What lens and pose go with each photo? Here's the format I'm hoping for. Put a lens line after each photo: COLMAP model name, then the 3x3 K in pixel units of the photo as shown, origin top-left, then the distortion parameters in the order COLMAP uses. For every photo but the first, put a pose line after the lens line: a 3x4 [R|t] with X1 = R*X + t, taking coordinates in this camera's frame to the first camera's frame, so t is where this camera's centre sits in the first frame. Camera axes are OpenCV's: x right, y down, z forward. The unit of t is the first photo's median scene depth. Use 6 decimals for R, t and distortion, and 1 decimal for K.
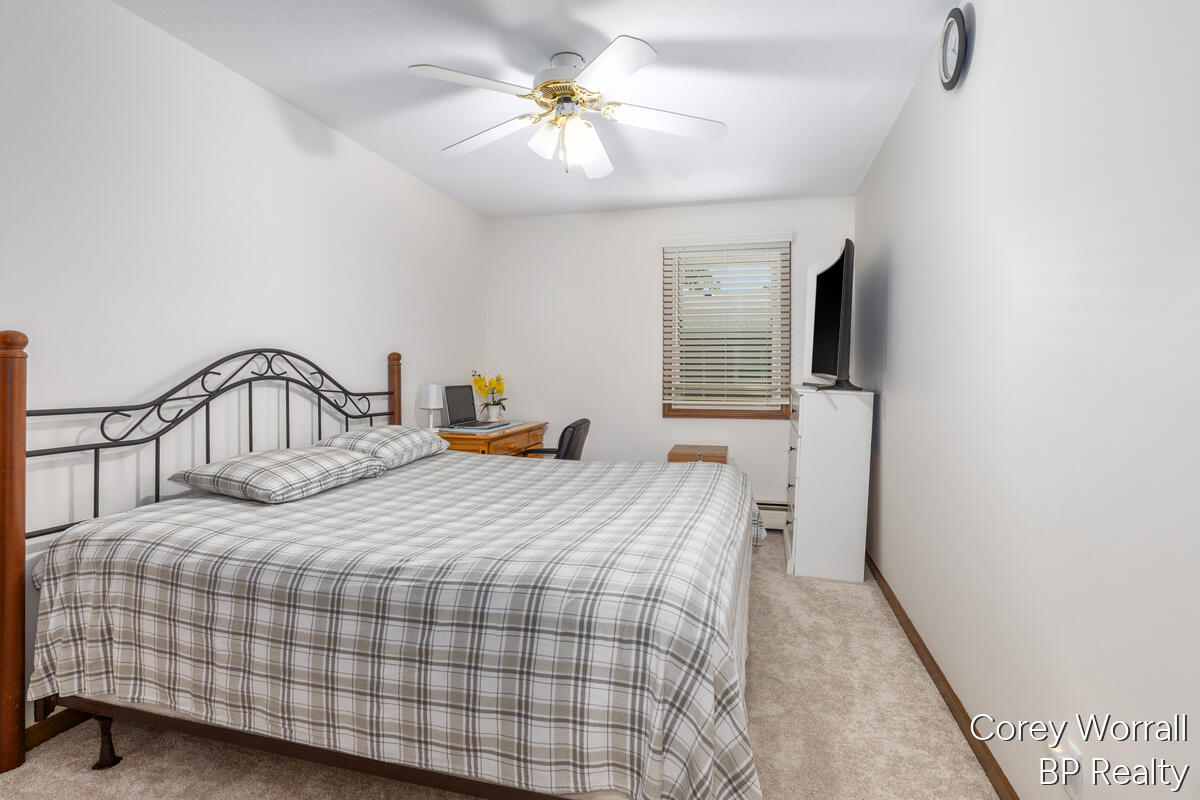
lens RADIAL K [[622.8, 0, 598.4], [0, 622.8, 387.1], [0, 0, 1]] dist [-0.002421, -0.000146]
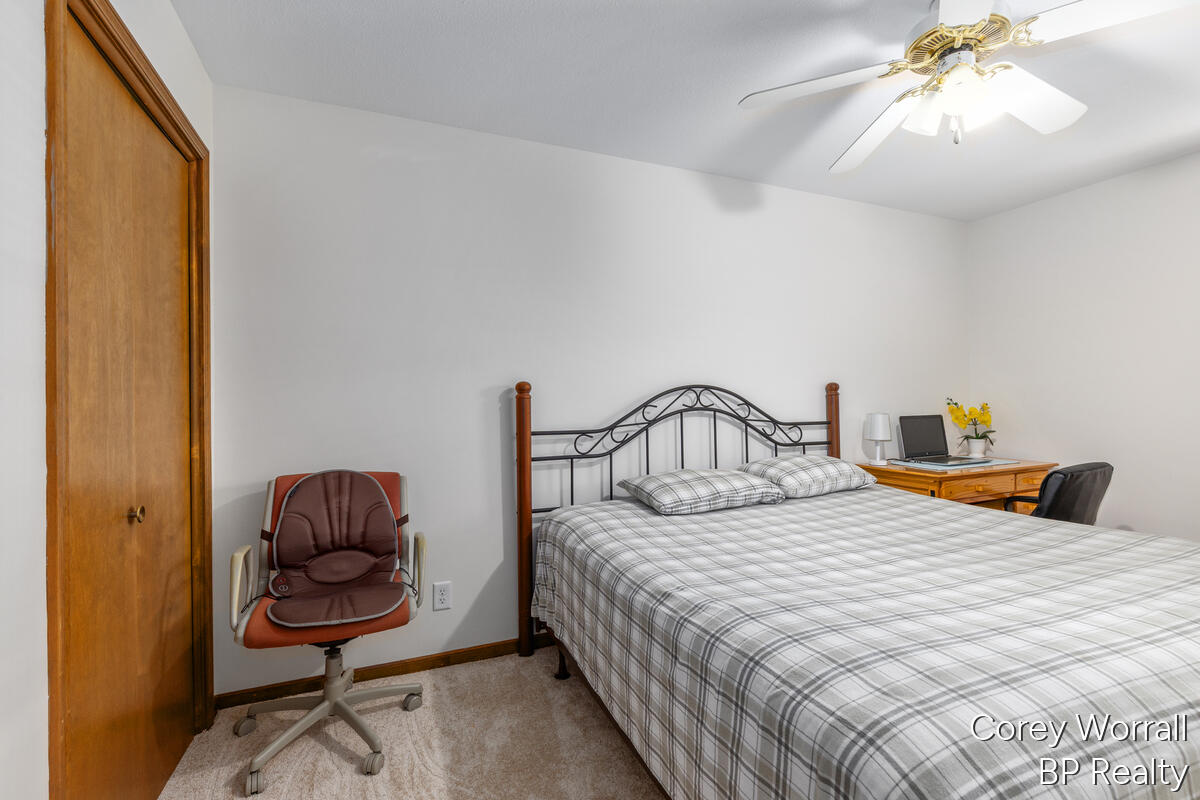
lens RADIAL K [[552.5, 0, 601.4], [0, 552.5, 409.7], [0, 0, 1]] dist [0.006154, -0.000415]
pose [[0.595995, -0.000721, -0.802987, 0.240324], [-0.003448, 0.999988, -0.003458, -0.010529], [0.802980, 0.004830, 0.595986, 0.238750]]
